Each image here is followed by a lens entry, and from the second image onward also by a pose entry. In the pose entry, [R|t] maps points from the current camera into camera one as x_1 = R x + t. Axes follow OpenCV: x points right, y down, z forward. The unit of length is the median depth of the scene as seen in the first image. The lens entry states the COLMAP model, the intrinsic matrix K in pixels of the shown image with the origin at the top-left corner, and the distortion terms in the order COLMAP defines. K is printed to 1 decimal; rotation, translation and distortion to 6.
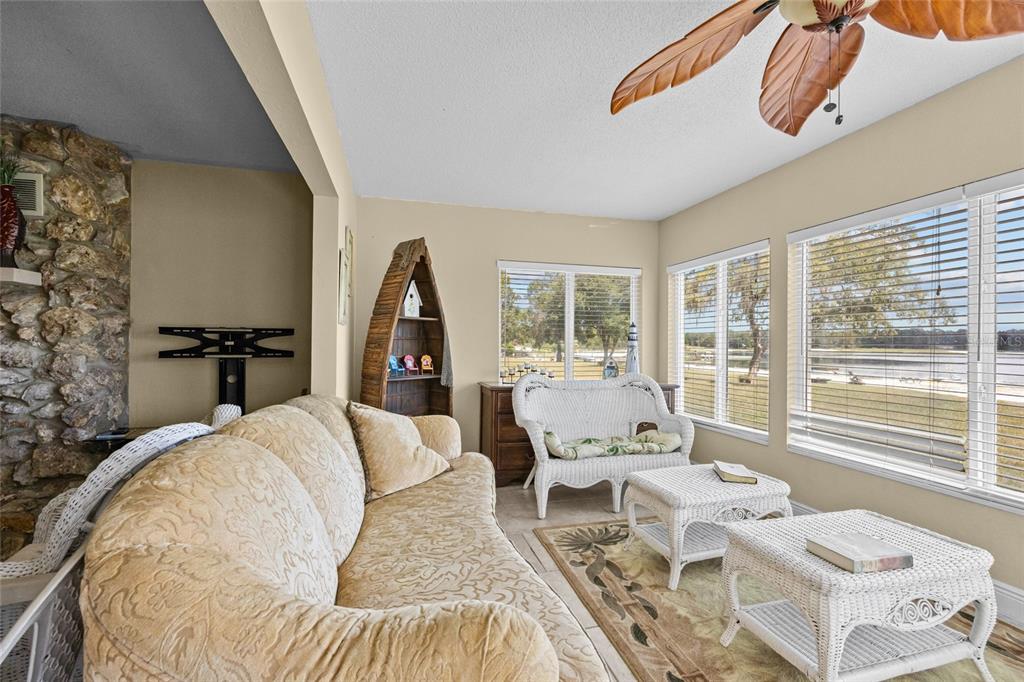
lens RADIAL K [[431.3, 0, 510.4], [0, 431.3, 345.6], [0, 0, 1]] dist [-0.000342, 0.000126]
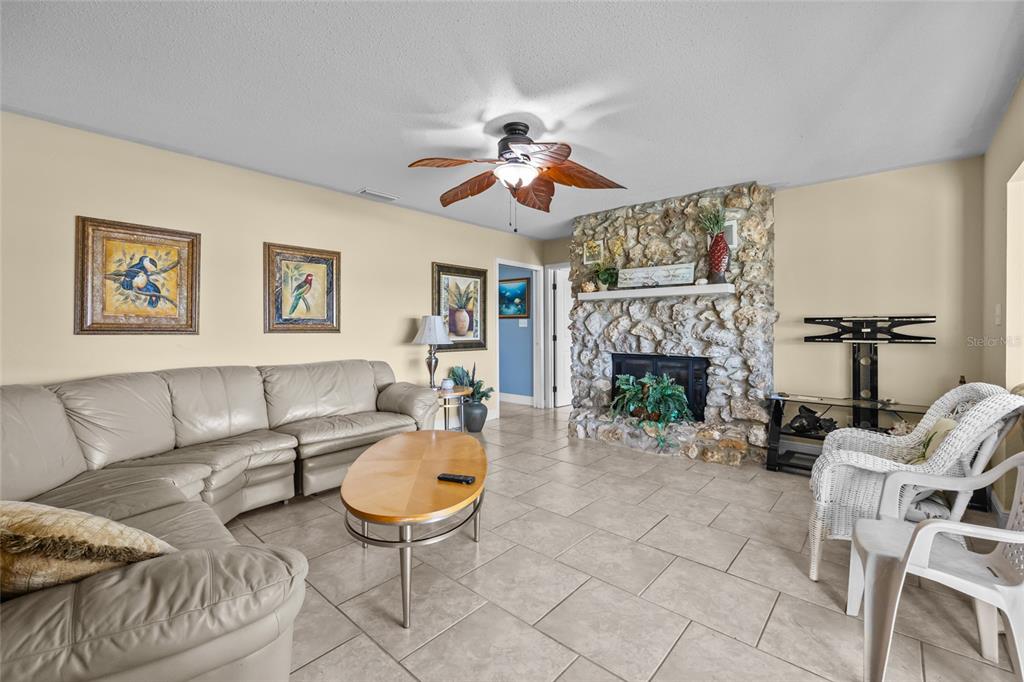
lens RADIAL K [[431.3, 0, 516.1], [0, 431.3, 332.2], [0, 0, 1]] dist [-0.000342, 0.000126]
pose [[0.554671, 0.002642, -0.832065, -0.245820], [0.002896, 0.999983, 0.005106, -0.010379], [0.832064, -0.005242, 0.554654, -0.490755]]
